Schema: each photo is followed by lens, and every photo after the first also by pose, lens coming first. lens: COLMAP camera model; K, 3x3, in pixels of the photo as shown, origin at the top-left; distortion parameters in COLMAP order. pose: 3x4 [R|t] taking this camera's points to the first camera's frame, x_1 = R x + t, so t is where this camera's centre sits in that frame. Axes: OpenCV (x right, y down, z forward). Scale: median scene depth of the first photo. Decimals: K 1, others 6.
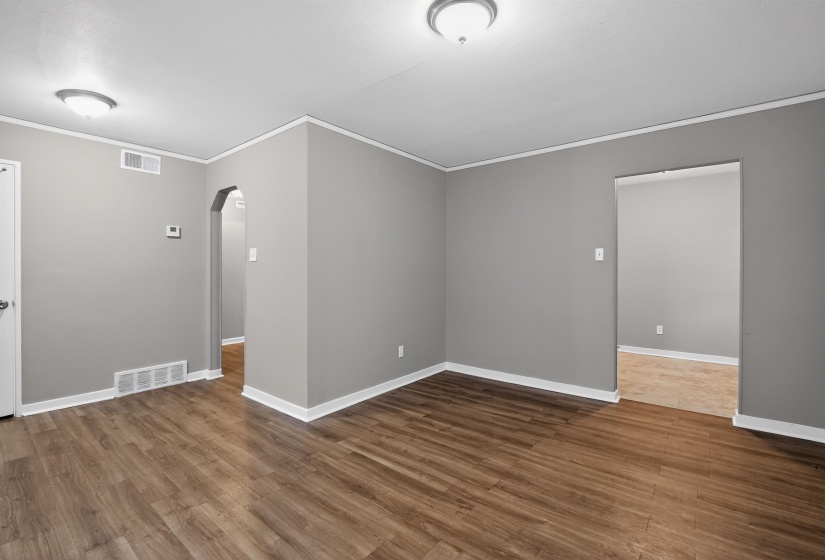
lens RADIAL K [[374.2, 0, 413.3], [0, 374.2, 272.5], [0, 0, 1]] dist [-0.018797, 0.002211]
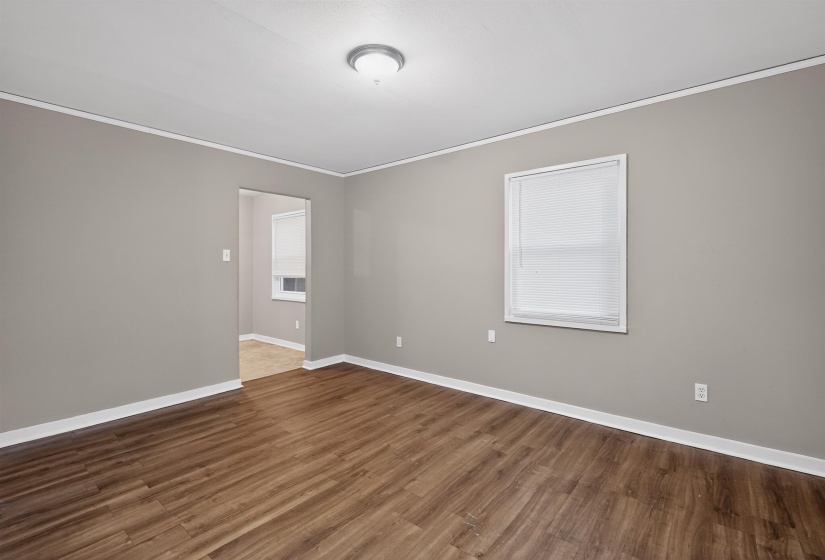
lens RADIAL K [[374.2, 0, 407.8], [0, 374.2, 269.1], [0, 0, 1]] dist [-0.018797, 0.002211]
pose [[0.020582, -0.004795, 0.999777, -0.772414], [0.009928, 0.999940, 0.004592, -0.012857], [-0.999739, 0.009831, 0.020628, 0.623982]]
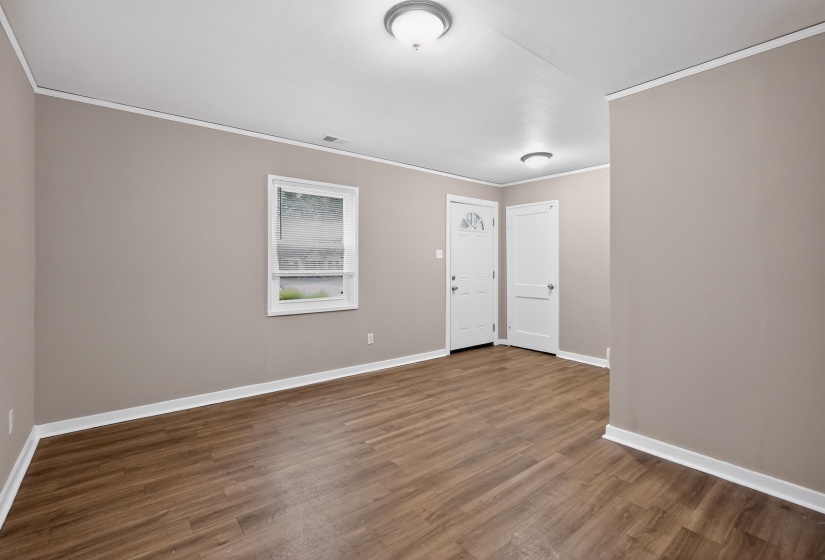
lens RADIAL K [[374.2, 0, 408.8], [0, 374.2, 263.0], [0, 0, 1]] dist [-0.018797, 0.002211]
pose [[-0.223920, -0.002870, -0.974603, 0.818396], [-0.011404, 0.999935, -0.000324, -0.017691], [0.974541, 0.011042, -0.223938, 0.865622]]
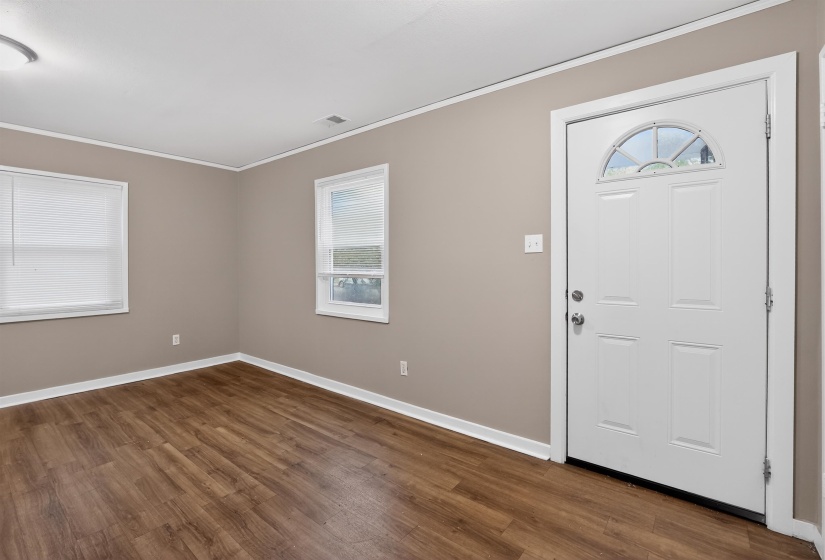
lens RADIAL K [[374.2, 0, 414.0], [0, 374.2, 267.9], [0, 0, 1]] dist [-0.018797, 0.002211]
pose [[-0.999978, 0.001073, -0.006496, -0.825311], [0.000952, 0.999826, 0.018615, -0.022506], [0.006515, 0.018608, -0.999806, 1.533022]]
